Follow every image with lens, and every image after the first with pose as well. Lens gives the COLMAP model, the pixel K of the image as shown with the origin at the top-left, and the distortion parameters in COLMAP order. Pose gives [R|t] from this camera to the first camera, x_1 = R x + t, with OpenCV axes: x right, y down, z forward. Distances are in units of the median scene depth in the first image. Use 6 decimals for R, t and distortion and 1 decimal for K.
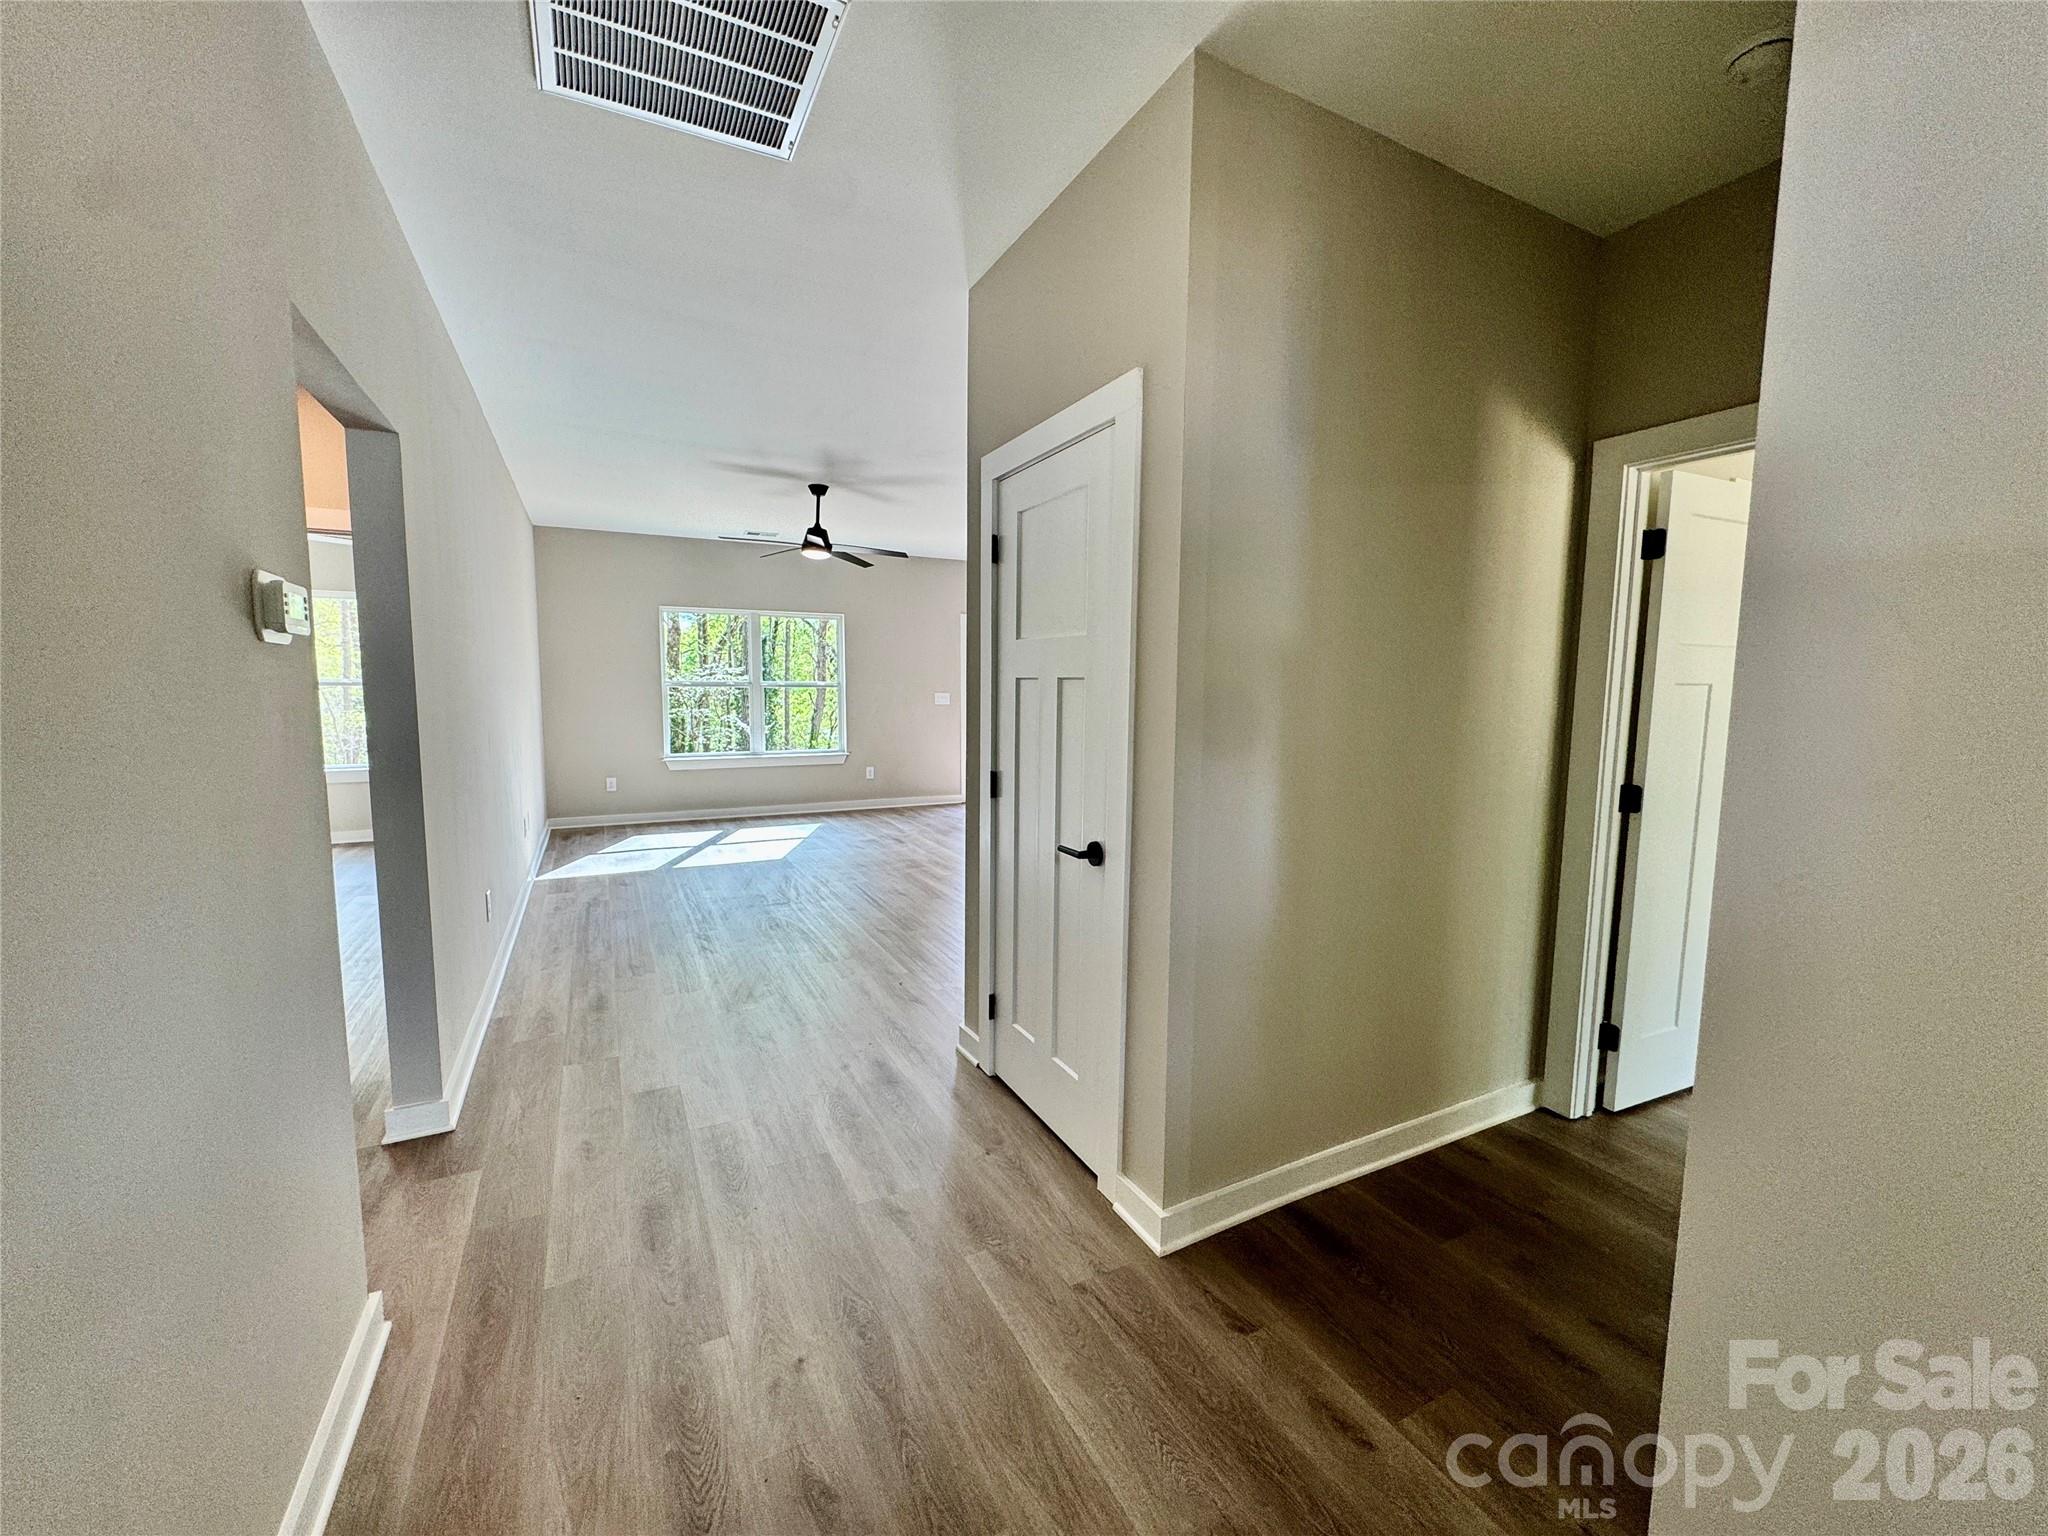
lens RADIAL K [[820.8, 0, 1024.7], [0, 820.8, 770.3], [0, 0, 1]] dist [-0.002890, 0.000252]
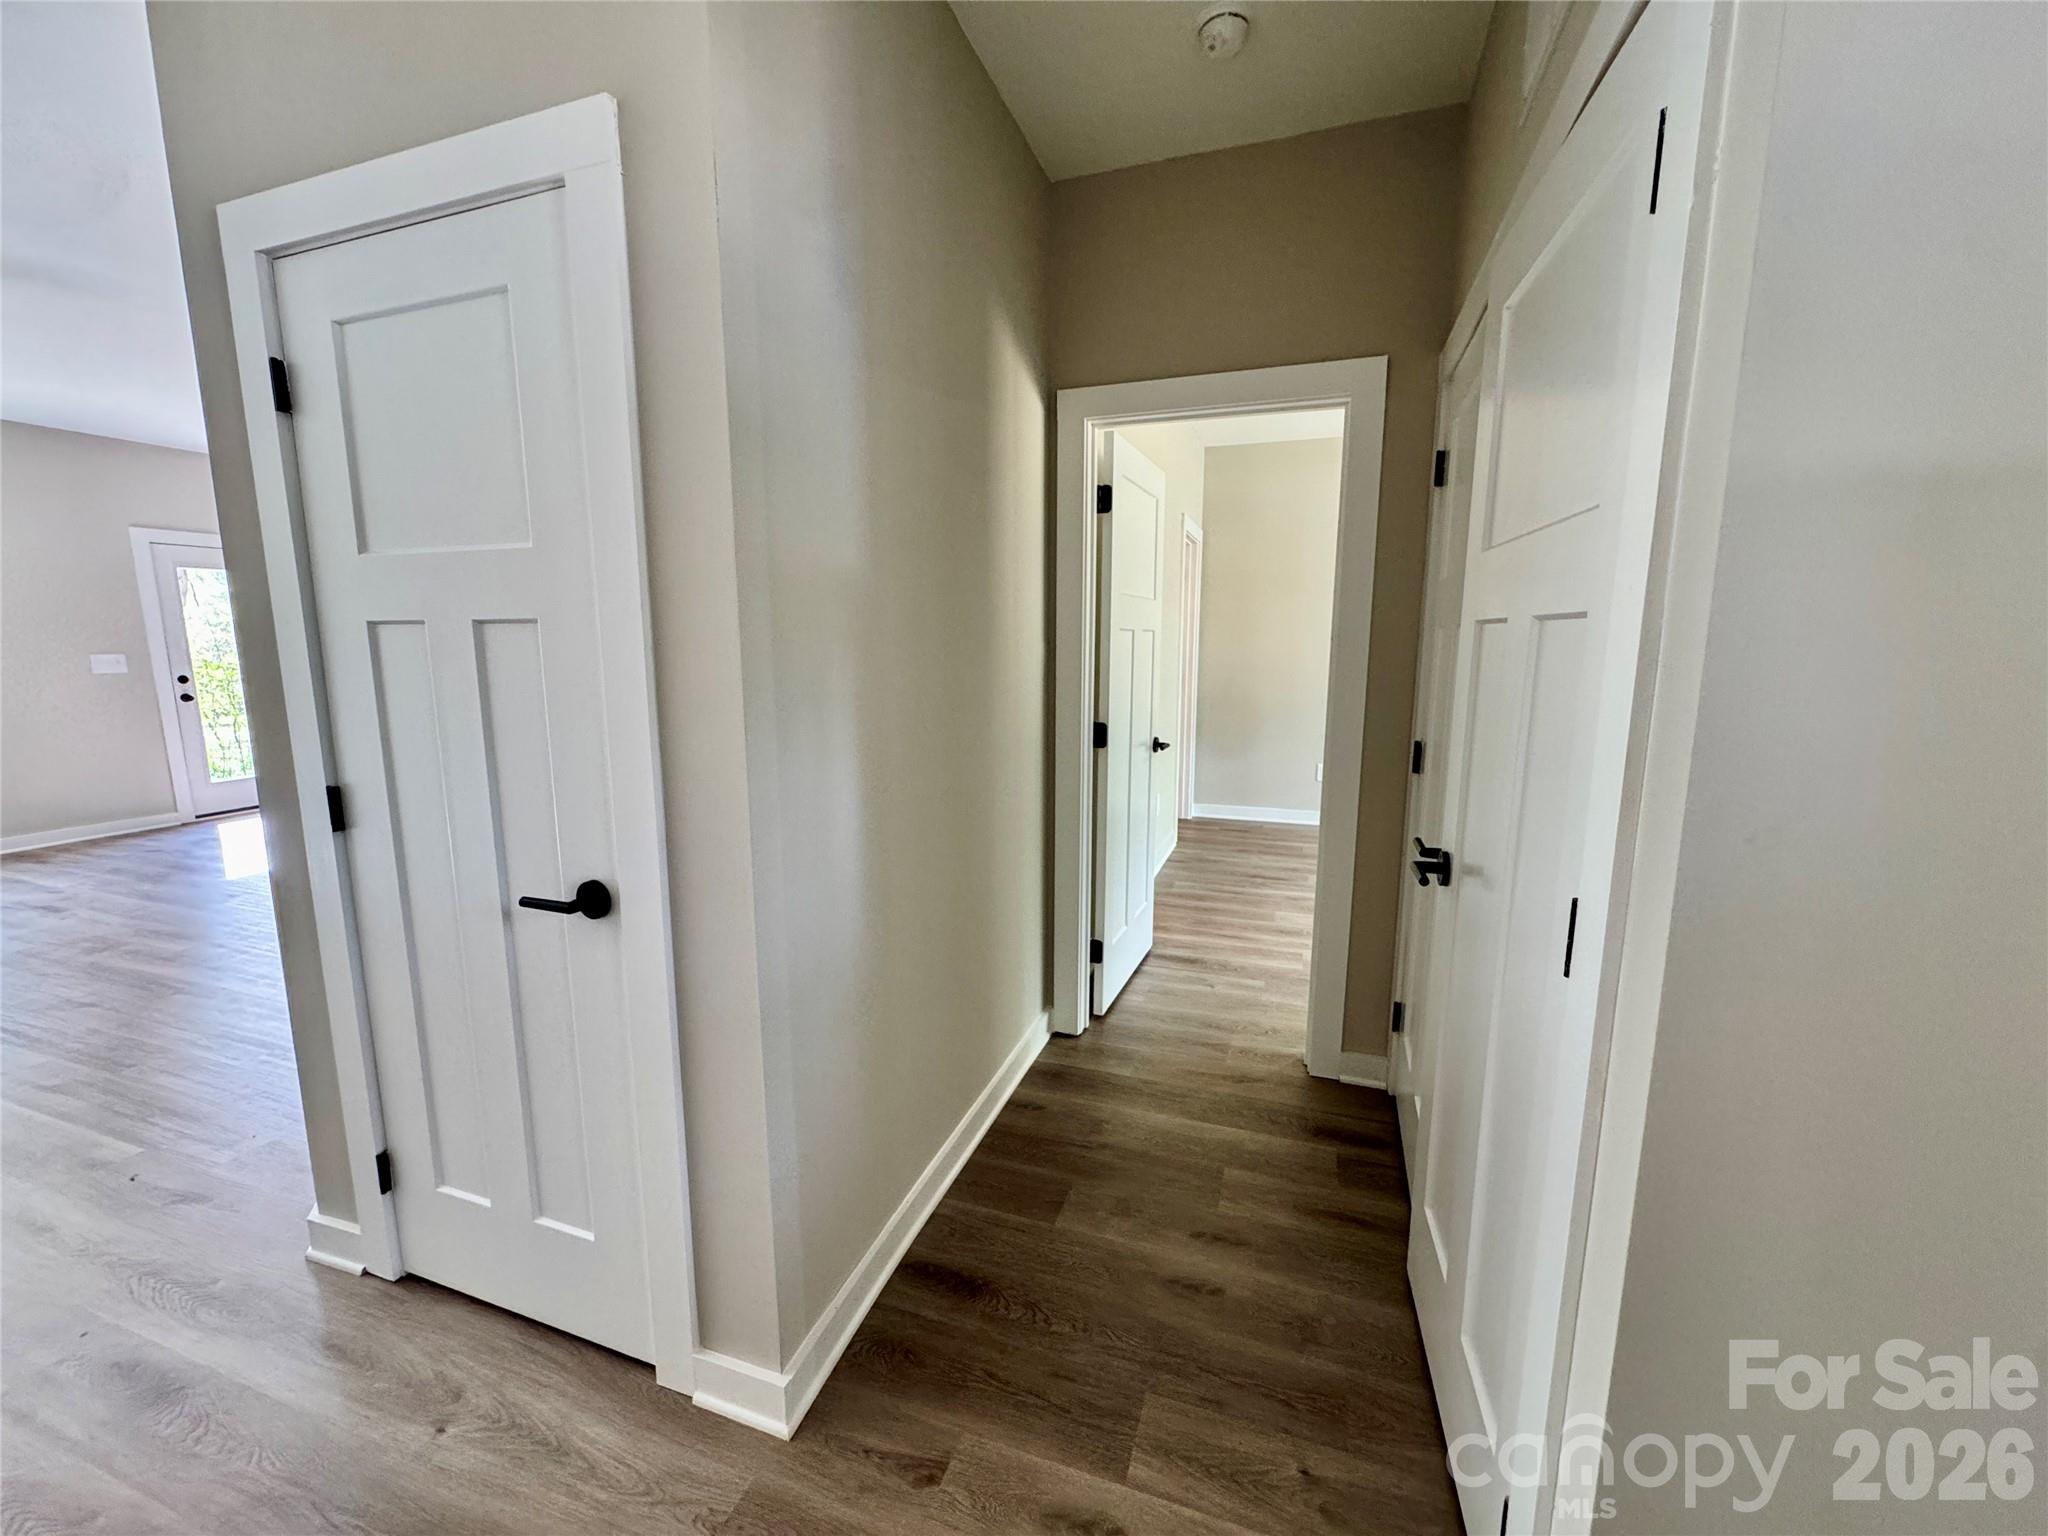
lens RADIAL K [[820.8, 0, 1027.1], [0, 820.8, 767.4], [0, 0, 1]] dist [-0.002890, 0.000252]
pose [[0.727554, -0.116675, 0.676056, -0.078917], [0.078755, 0.993122, 0.086640, -0.025897], [-0.681515, -0.009793, 0.731739, 0.277921]]
